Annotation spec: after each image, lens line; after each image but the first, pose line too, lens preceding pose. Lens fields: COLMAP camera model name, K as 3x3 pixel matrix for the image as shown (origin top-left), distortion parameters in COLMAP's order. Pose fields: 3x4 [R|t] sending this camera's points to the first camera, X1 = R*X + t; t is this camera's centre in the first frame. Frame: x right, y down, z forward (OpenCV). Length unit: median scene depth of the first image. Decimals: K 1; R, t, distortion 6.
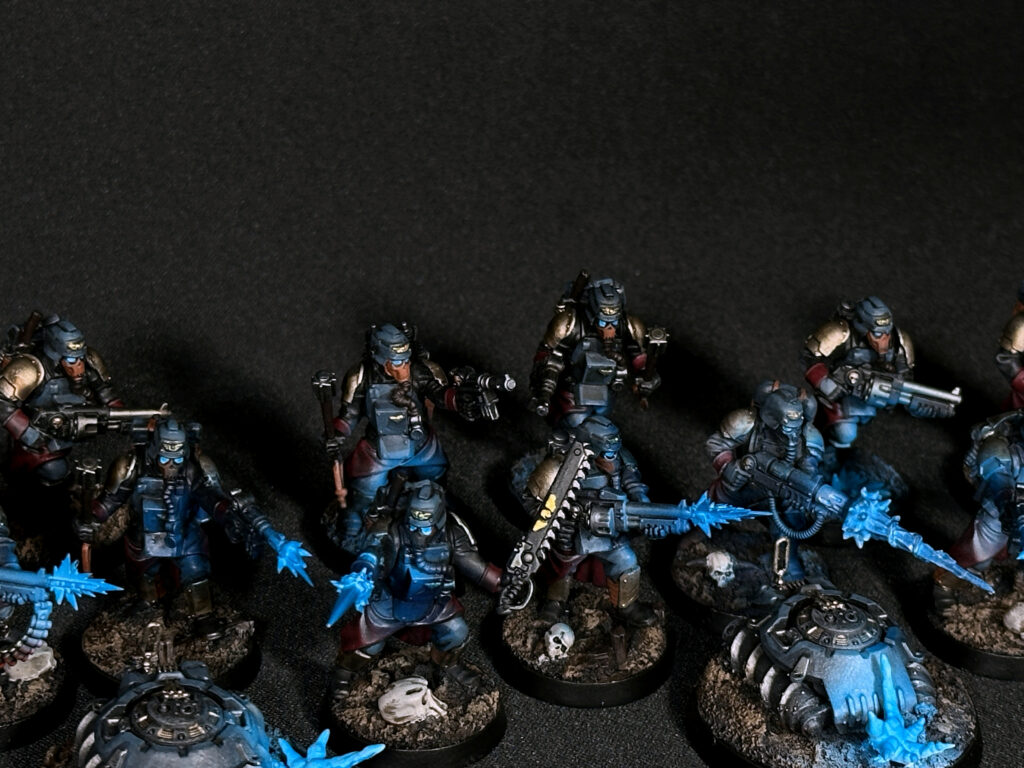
lens RADIAL K [[2834.8, 0, 515.7], [0, 2834.8, 386.2], [0, 0, 1]] dist [0.120073, 0.175696]
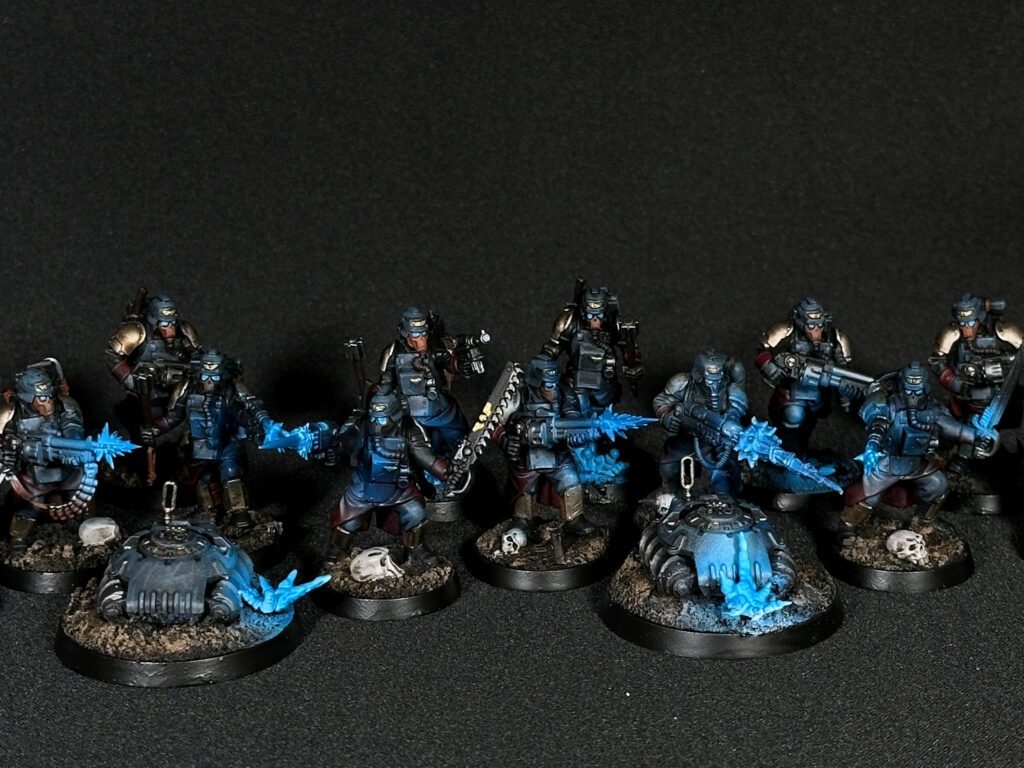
lens RADIAL K [[2834.8, 0, 515.7], [0, 2834.8, 386.2], [0, 0, 1]] dist [0.120073, 0.175696]
pose [[0.974002, 0.010157, -0.226310, 0.302402], [-0.050757, 0.983380, -0.174318, 0.243936], [0.220778, 0.181273, 0.958330, -0.207380]]
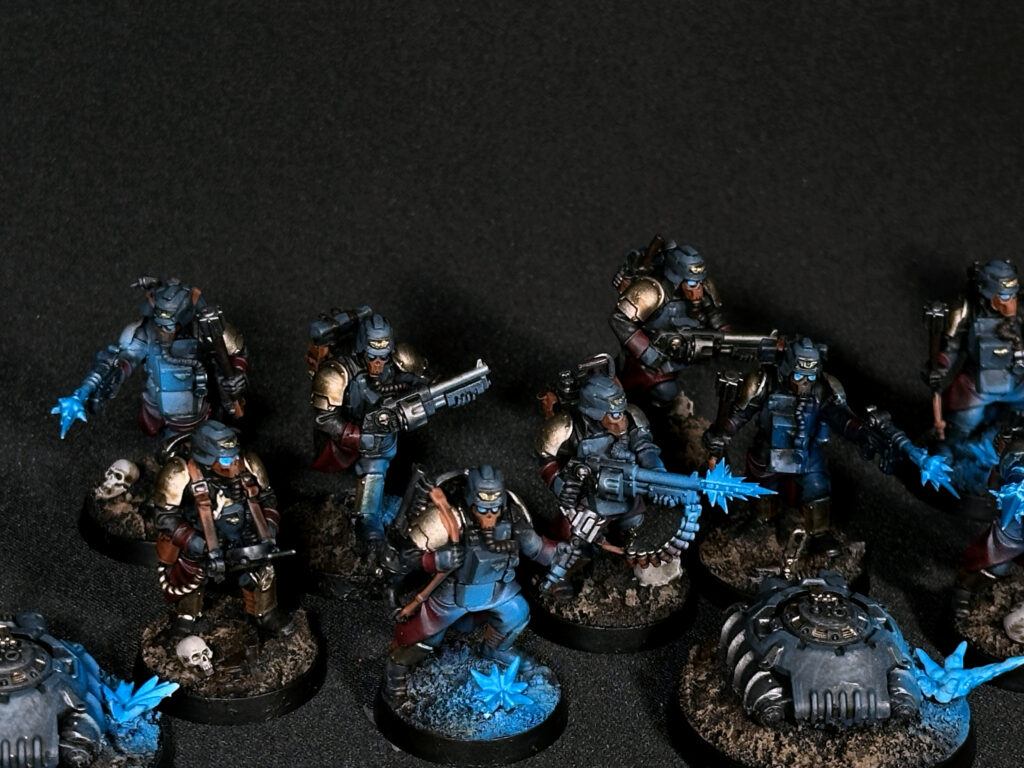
lens RADIAL K [[2834.8, 0, 515.7], [0, 2834.8, 386.2], [0, 0, 1]] dist [0.120073, 0.175696]
pose [[0.995969, 0.031966, -0.083810, -0.136672], [-0.033525, 0.999289, -0.017260, 0.049547], [0.083198, 0.020000, 0.996332, -0.031532]]
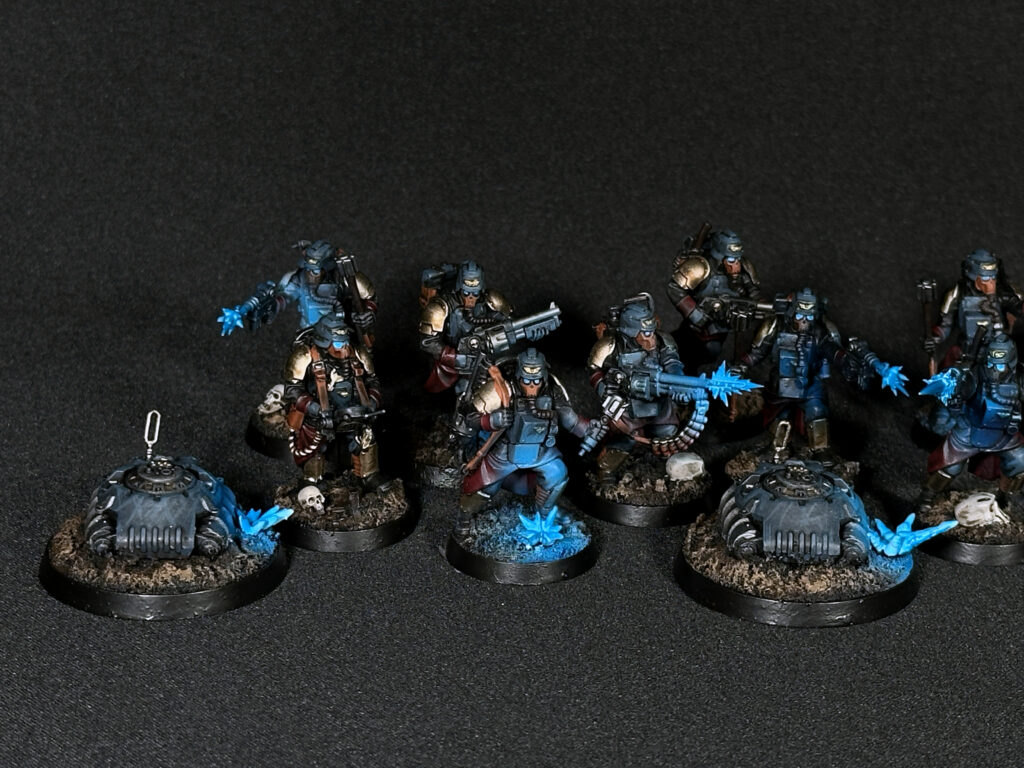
lens RADIAL K [[2834.8, 0, 515.7], [0, 2834.8, 386.2], [0, 0, 1]] dist [0.120073, 0.175696]
pose [[0.975288, 0.047855, -0.215691, 0.031196], [-0.079320, 0.987016, -0.139673, 0.244490], [0.206207, 0.153331, 0.966420, -0.274124]]
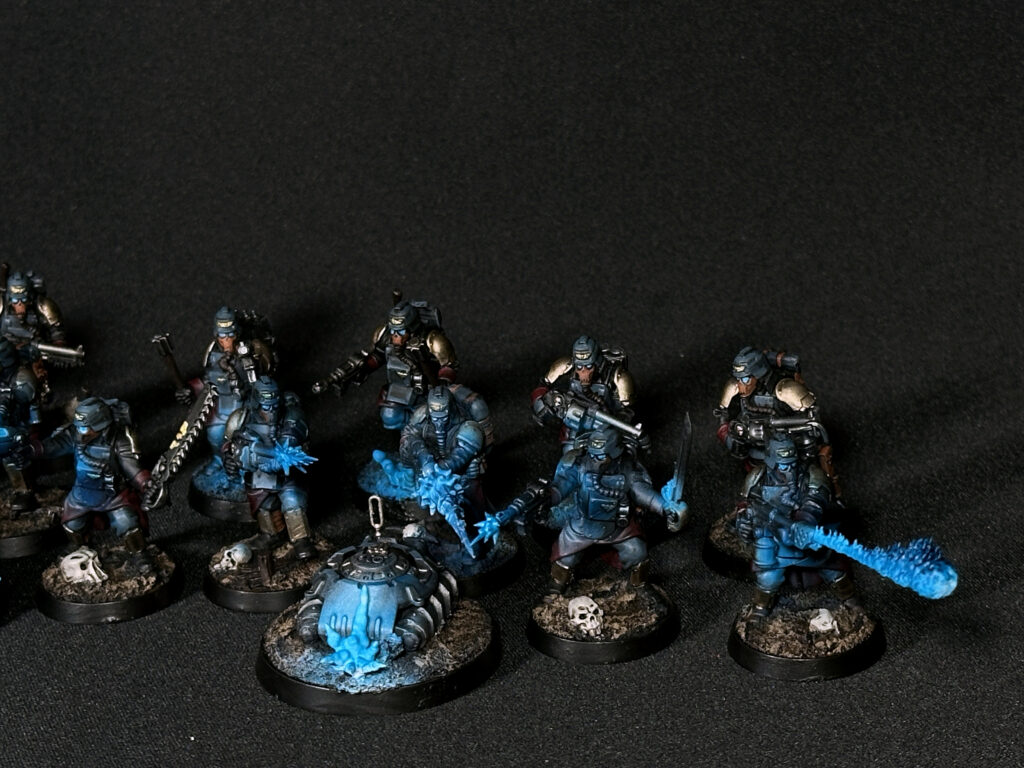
lens RADIAL K [[2834.8, 0, 515.7], [0, 2834.8, 386.2], [0, 0, 1]] dist [0.120073, 0.175696]
pose [[0.819268, 0.119975, -0.560718, 0.822846], [-0.184160, 0.981115, -0.059151, 0.068508], [0.543033, 0.151722, 0.825891, 0.023600]]
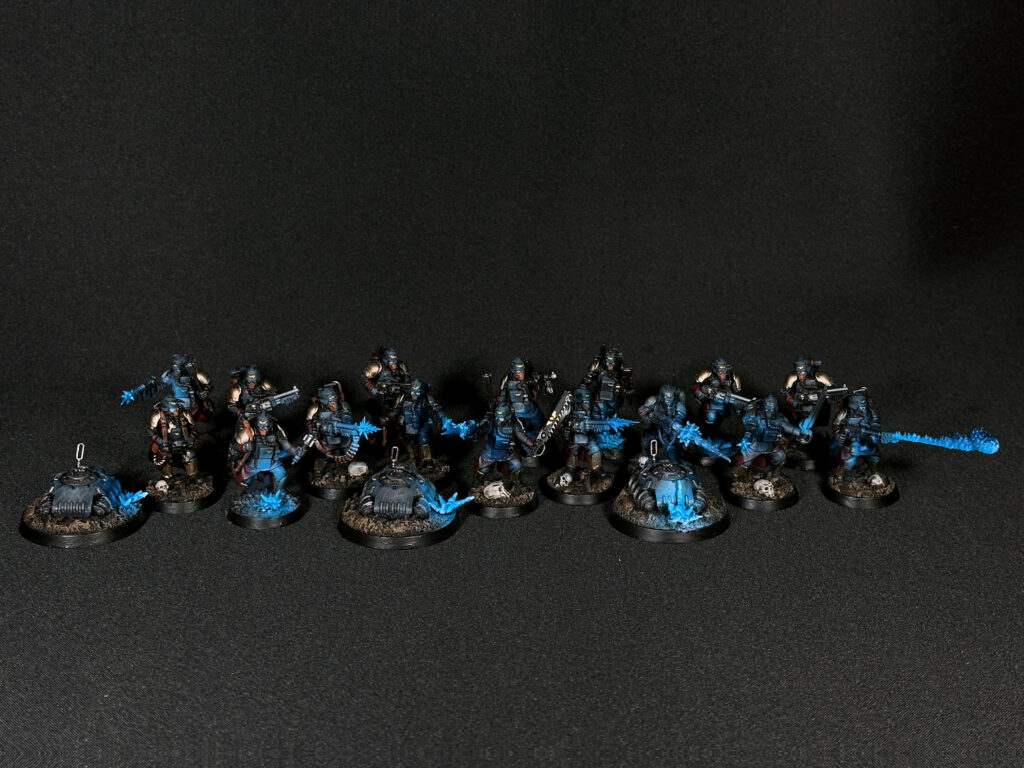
lens RADIAL K [[1806.2, 0, 508.1], [0, 1806.2, 388.7], [0, 0, 1]] dist [0.126104, 0.025544]
pose [[0.964424, 0.040450, -0.261248, 0.381902], [-0.079639, 0.986771, -0.141210, 0.242270], [0.252080, 0.156992, 0.954887, -0.537981]]
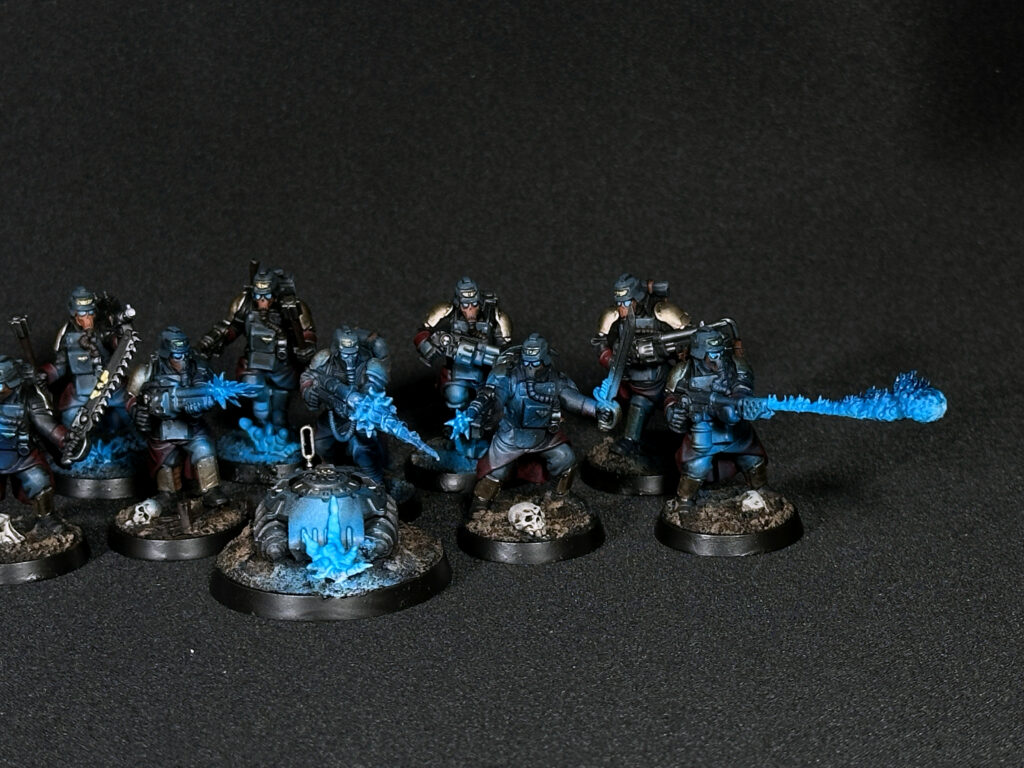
lens RADIAL K [[2834.8, 0, 515.7], [0, 2834.8, 386.2], [0, 0, 1]] dist [0.120073, 0.175696]
pose [[0.949554, 0.006208, -0.313543, 0.573906], [-0.074297, 0.975794, -0.205685, 0.286752], [0.304677, 0.218605, 0.927030, -0.128762]]
